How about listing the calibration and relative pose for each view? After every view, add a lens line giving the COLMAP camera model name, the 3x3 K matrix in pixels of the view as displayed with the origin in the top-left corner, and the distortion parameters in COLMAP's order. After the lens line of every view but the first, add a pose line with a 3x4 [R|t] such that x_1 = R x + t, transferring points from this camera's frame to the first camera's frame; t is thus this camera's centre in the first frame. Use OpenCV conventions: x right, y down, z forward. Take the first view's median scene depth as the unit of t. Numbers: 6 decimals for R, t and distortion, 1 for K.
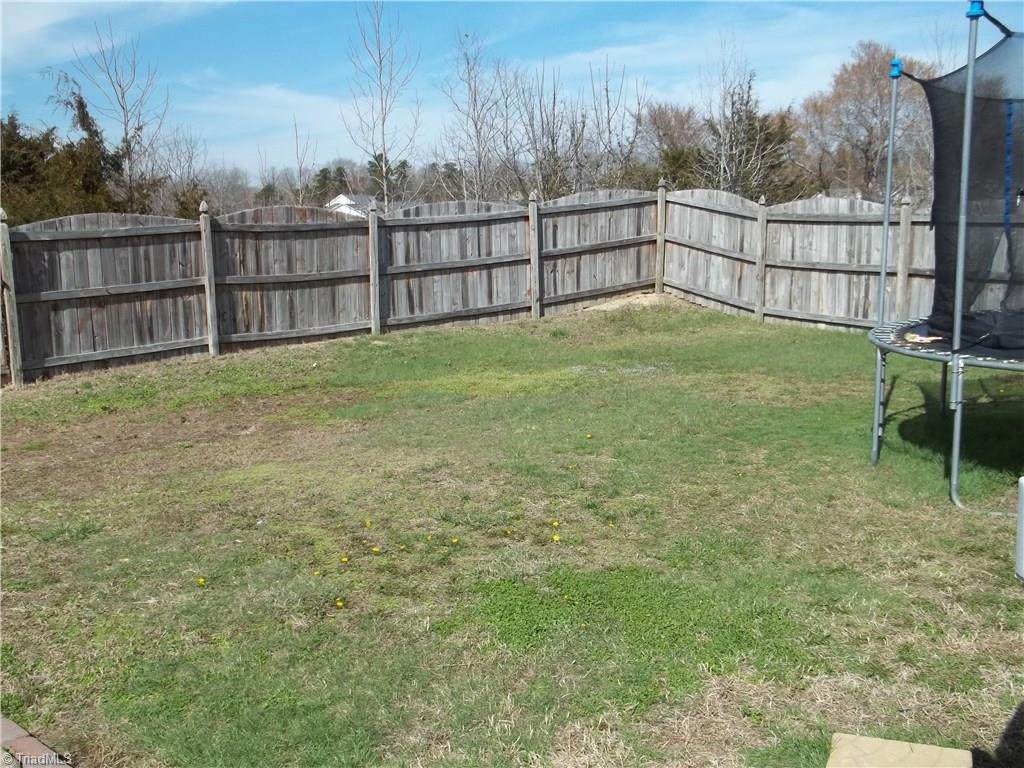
lens RADIAL K [[975.8, 0, 512.0], [0, 975.8, 384.0], [0, 0, 1]] dist [-0.118034, -0.004562]
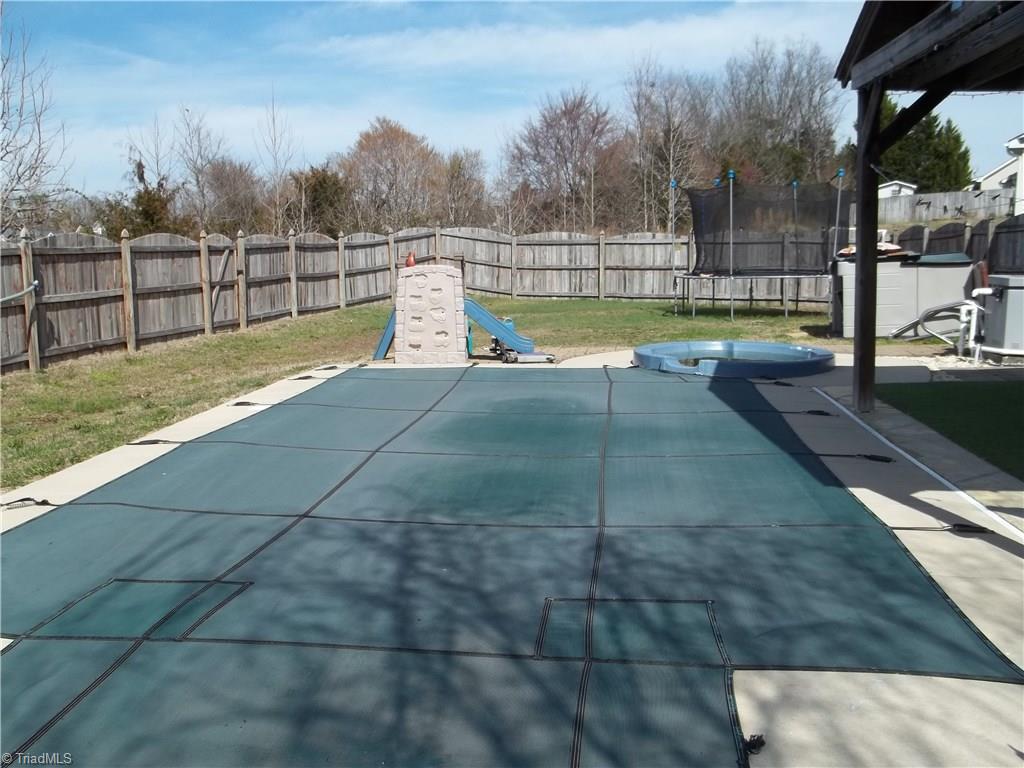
lens RADIAL K [[988.3, 0, 512.0], [0, 988.3, 384.0], [0, 0, 1]] dist [-0.249186, 0.002195]
pose [[0.824614, -0.068475, 0.561537, -0.826442], [0.095442, 0.995258, -0.018792, 0.132915], [-0.557587, 0.069091, 0.827238, -0.540786]]
